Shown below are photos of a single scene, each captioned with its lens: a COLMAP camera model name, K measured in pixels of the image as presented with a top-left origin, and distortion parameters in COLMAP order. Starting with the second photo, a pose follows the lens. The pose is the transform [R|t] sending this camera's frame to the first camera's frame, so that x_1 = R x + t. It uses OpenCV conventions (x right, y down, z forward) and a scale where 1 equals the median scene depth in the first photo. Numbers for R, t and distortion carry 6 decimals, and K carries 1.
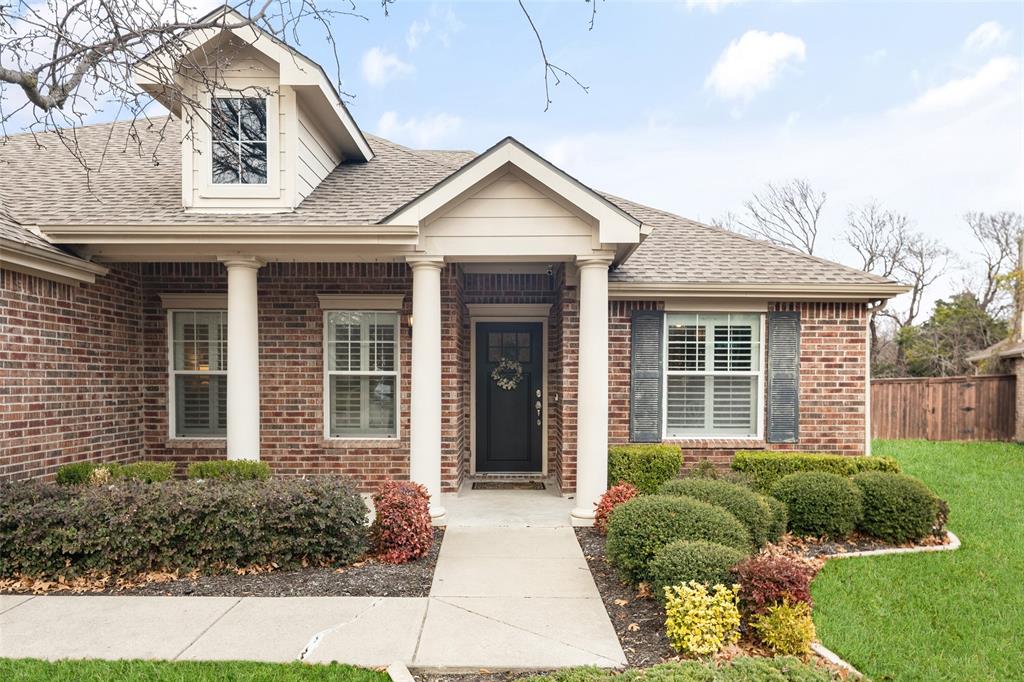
lens RADIAL K [[727.9, 0, 600.5], [0, 727.9, 408.9], [0, 0, 1]] dist [0.003222, -0.000549]
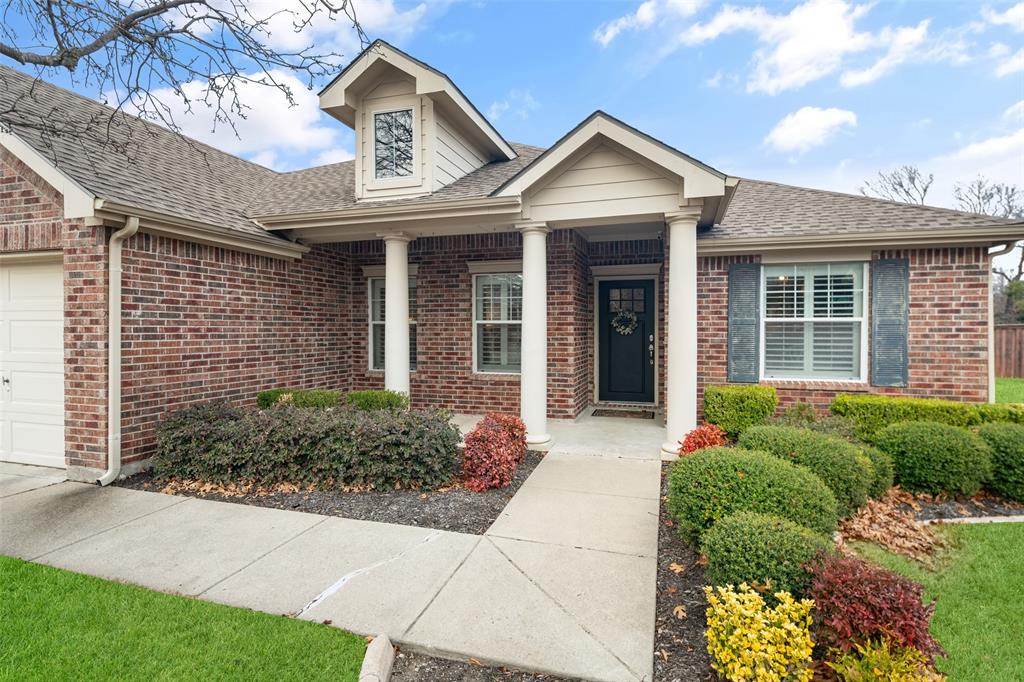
lens RADIAL K [[492.3, 0, 549.0], [0, 492.3, 335.3], [0, 0, 1]] dist [0.001531, -0.001452]
pose [[0.934489, 0.000880, -0.355990, 0.067116], [-0.009465, 0.999705, -0.022374, -0.007923], [0.355865, 0.024278, 0.934222, 0.243756]]
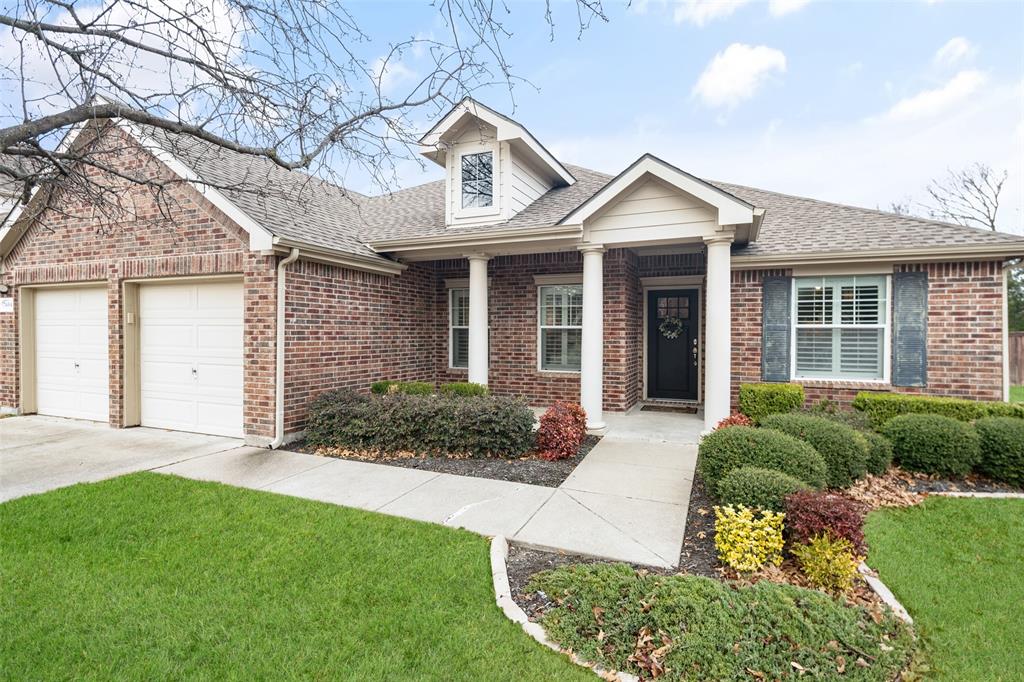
lens RADIAL K [[500.6, 0, 572.0], [0, 500.6, 339.1], [0, 0, 1]] dist [-0.000206, -0.000523]
pose [[0.914352, 0.005675, -0.404881, 0.114414], [-0.015809, 0.999640, -0.021690, -0.003394], [0.404612, 0.026233, 0.914112, 0.086591]]
